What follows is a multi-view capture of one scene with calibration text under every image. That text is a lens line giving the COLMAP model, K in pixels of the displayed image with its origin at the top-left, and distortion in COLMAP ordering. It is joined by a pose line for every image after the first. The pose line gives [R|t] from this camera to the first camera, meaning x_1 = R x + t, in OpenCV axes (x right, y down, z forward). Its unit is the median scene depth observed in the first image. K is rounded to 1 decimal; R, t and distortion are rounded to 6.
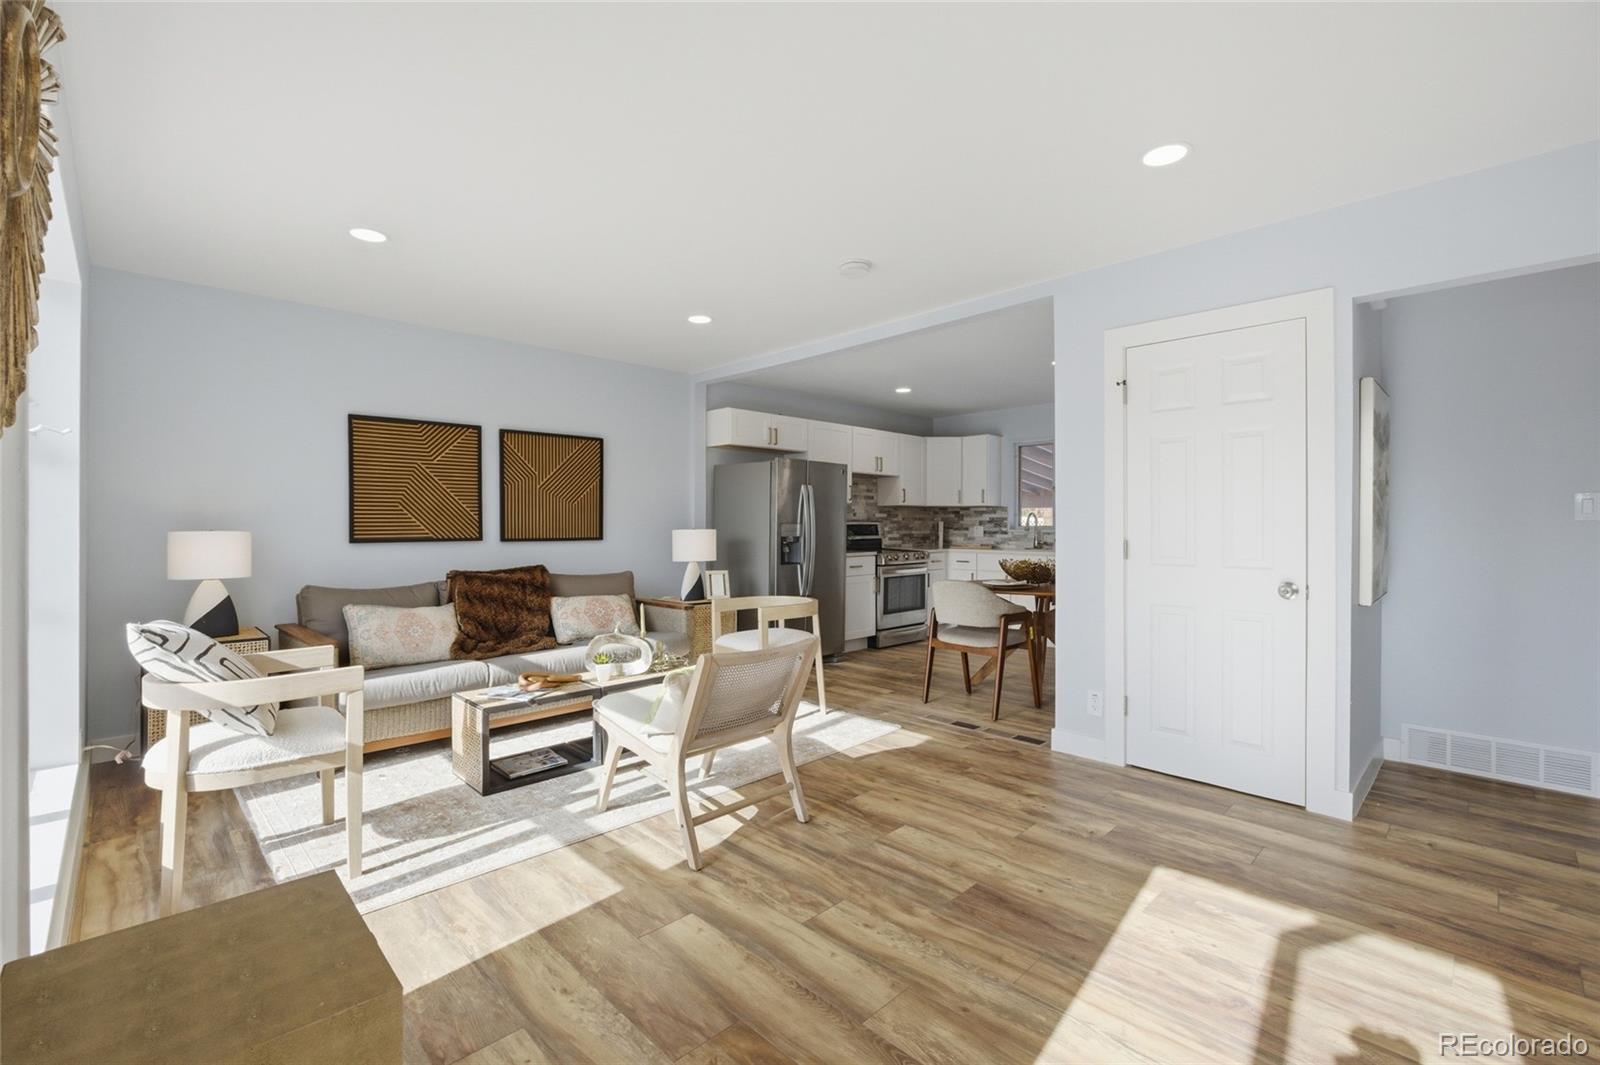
lens RADIAL K [[693.5, 0, 800.2], [0, 693.5, 523.2], [0, 0, 1]] dist [-0.015992, 0.000045]
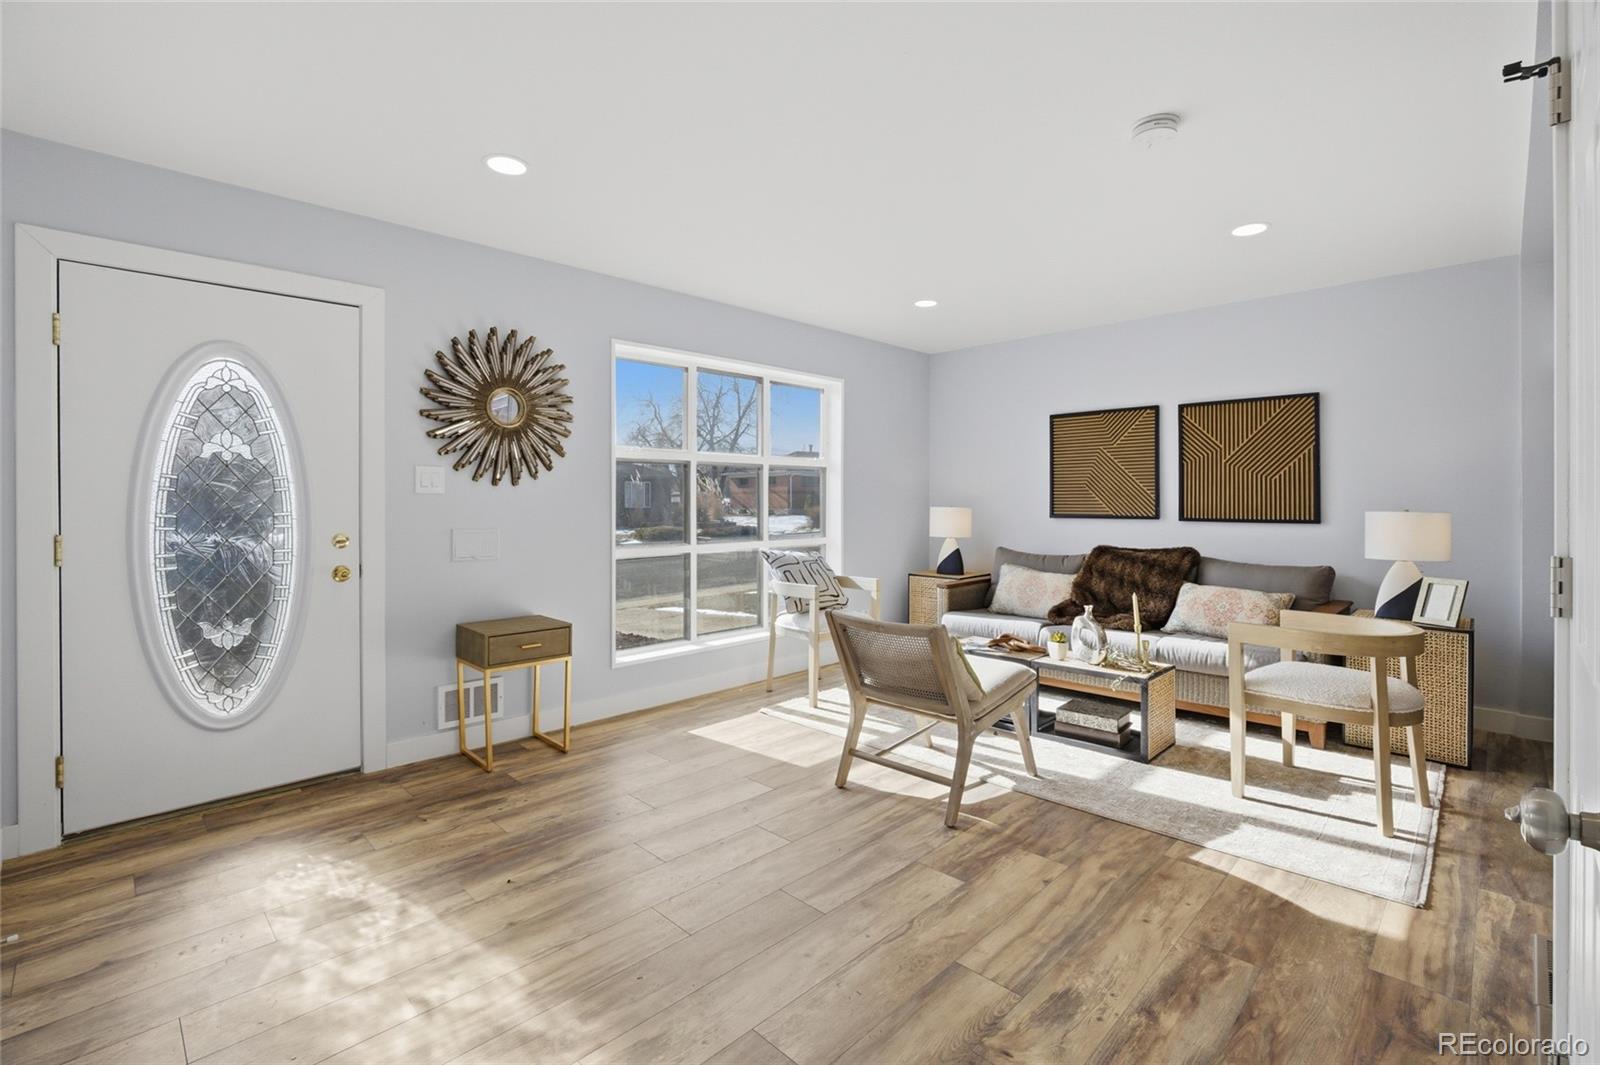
lens RADIAL K [[717.6, 0, 806.8], [0, 717.6, 500.2], [0, 0, 1]] dist [-0.002449, -0.000278]
pose [[0.023953, 0.001259, -0.999712, 0.567811], [0.000297, 0.999999, 0.001266, -0.003956], [0.999713, -0.000328, 0.023953, 0.462221]]
